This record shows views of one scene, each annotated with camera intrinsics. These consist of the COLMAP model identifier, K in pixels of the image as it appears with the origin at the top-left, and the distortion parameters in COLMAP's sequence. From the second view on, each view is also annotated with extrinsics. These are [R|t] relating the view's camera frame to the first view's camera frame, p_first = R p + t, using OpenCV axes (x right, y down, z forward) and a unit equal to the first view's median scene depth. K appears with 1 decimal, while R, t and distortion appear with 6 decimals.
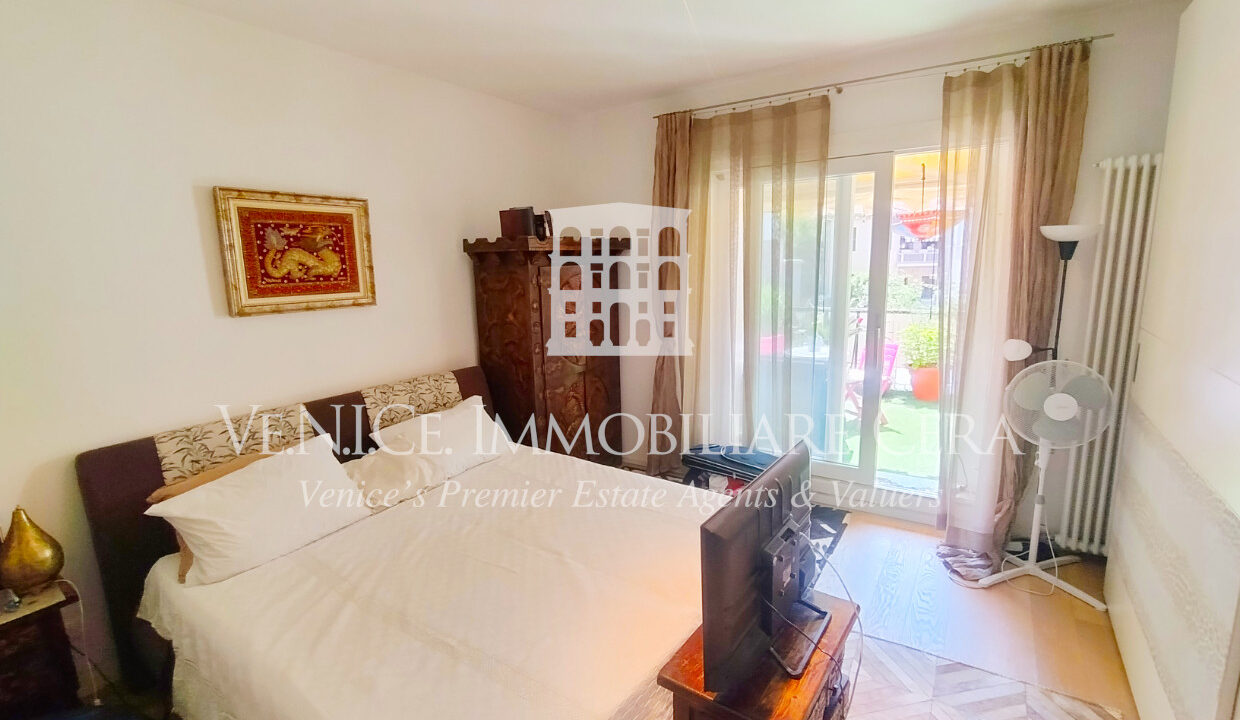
lens RADIAL K [[559.7, 0, 621.4], [0, 559.7, 364.8], [0, 0, 1]] dist [-0.003912, 0.001278]
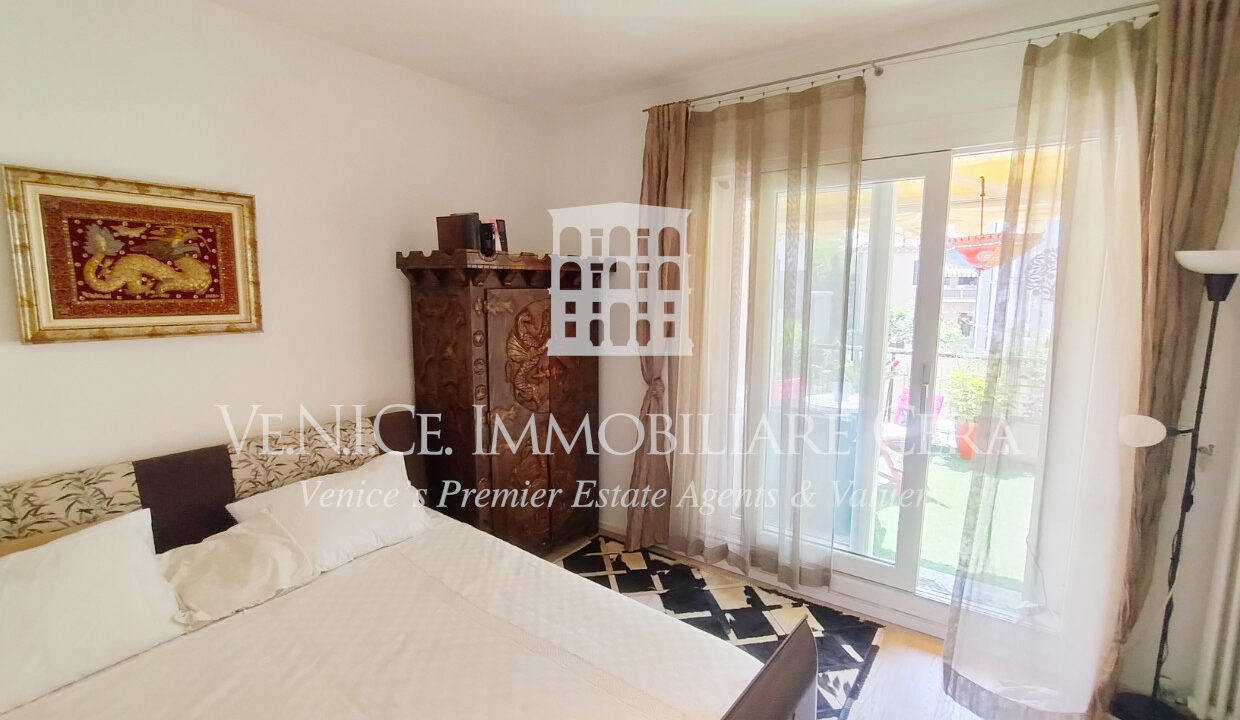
lens RADIAL K [[559.7, 0, 620.4], [0, 559.7, 365.0], [0, 0, 1]] dist [-0.003912, 0.001278]
pose [[0.998162, 0.036102, -0.048674, 0.097576], [-0.038344, 0.998207, -0.045952, -0.045543], [0.046927, 0.047734, 0.997757, 0.262022]]
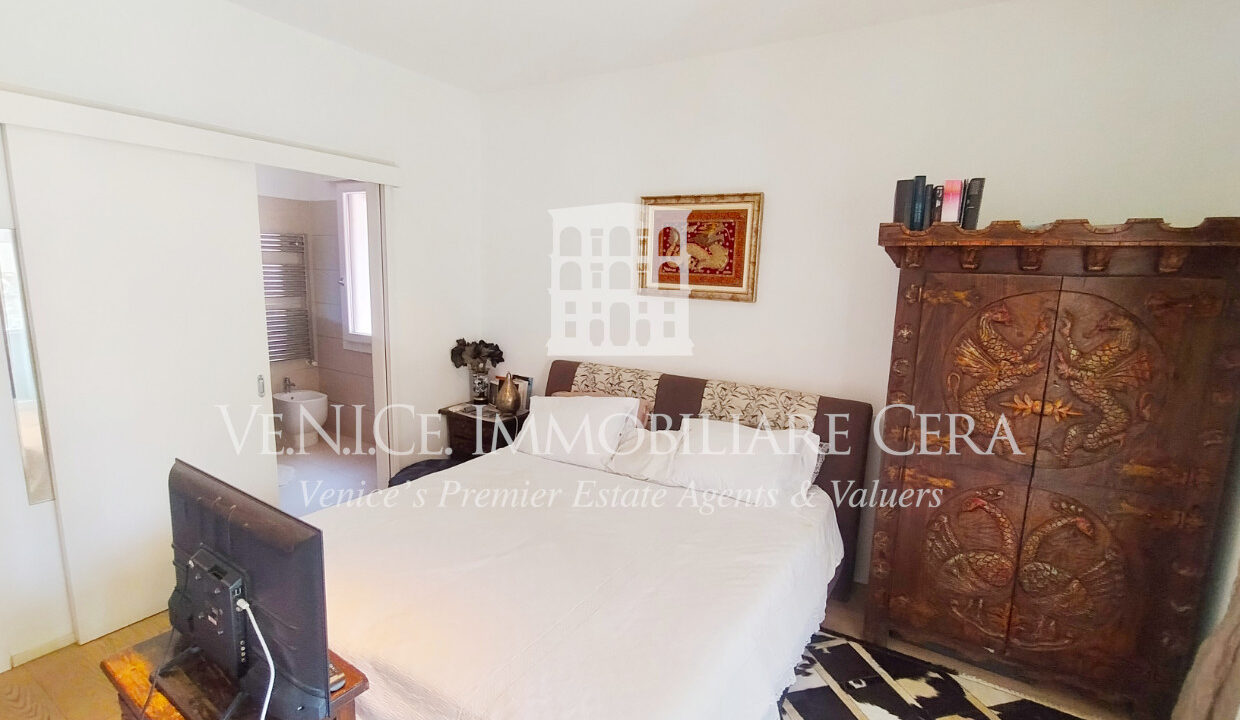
lens RADIAL K [[559.7, 0, 621.2], [0, 559.7, 360.0], [0, 0, 1]] dist [-0.003912, 0.001278]
pose [[0.044864, 0.192424, -0.980286, 0.533967], [-0.215641, 0.960005, 0.178574, -0.138536], [0.975442, 0.203378, 0.084564, 0.737521]]
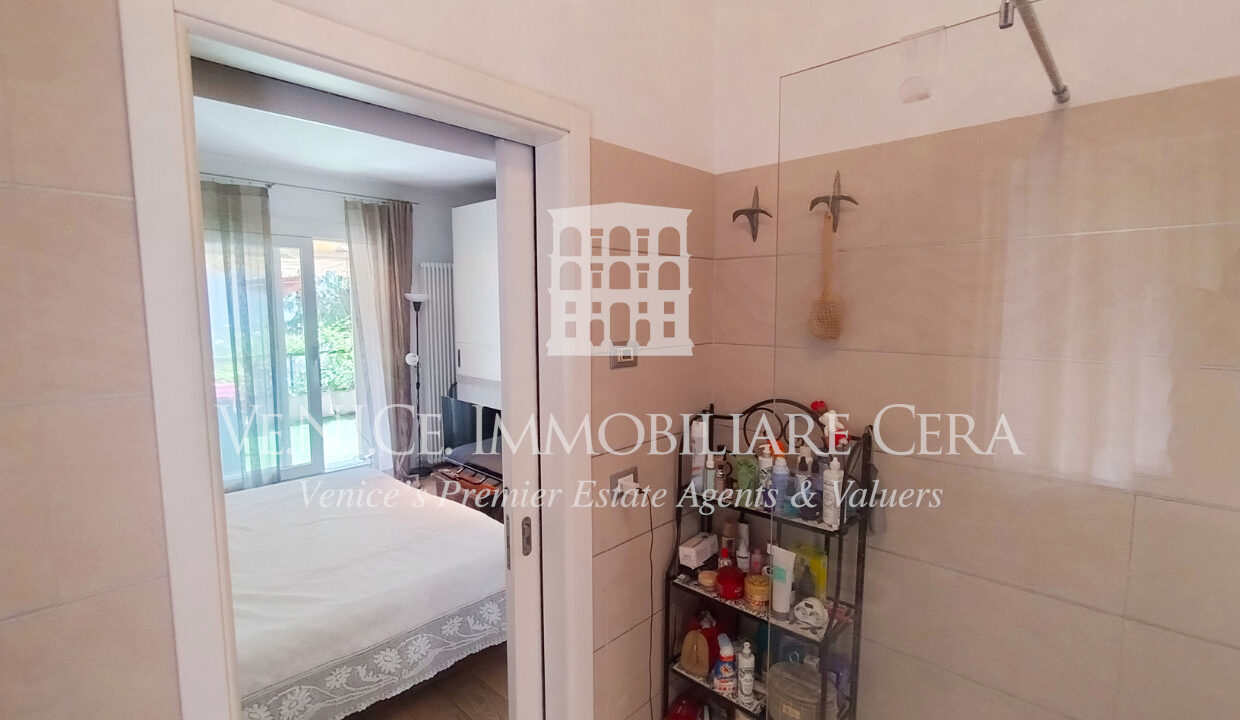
lens RADIAL K [[559.7, 0, 607.6], [0, 559.7, 365.2], [0, 0, 1]] dist [-0.003912, 0.001278]
pose [[0.176088, -0.079873, 0.981129, -0.902019], [0.177837, 0.982884, 0.048098, 0.018023], [-0.968177, 0.166012, 0.187279, 0.028551]]
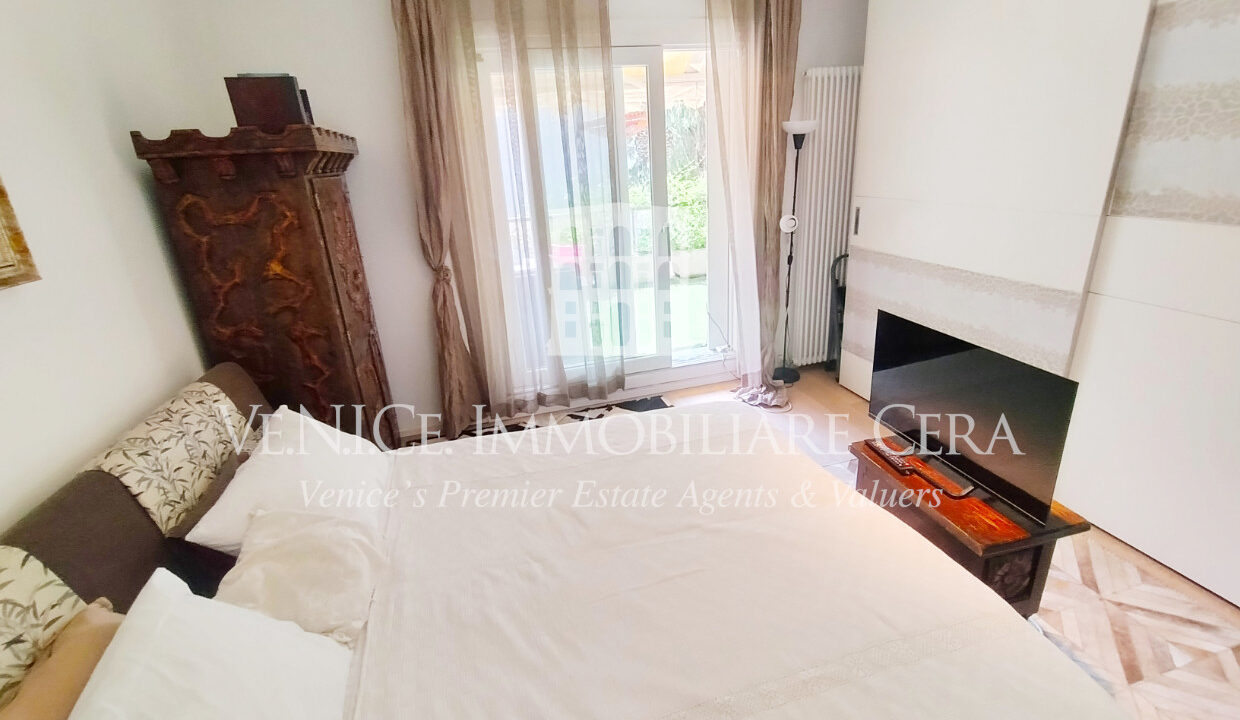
lens RADIAL K [[559.7, 0, 617.1], [0, 559.7, 360.6], [0, 0, 1]] dist [-0.003912, 0.001278]
pose [[0.657126, -0.274881, 0.701874, -0.479911], [0.184517, 0.961468, 0.203795, -0.051601], [-0.730849, -0.004412, 0.682525, 0.375532]]
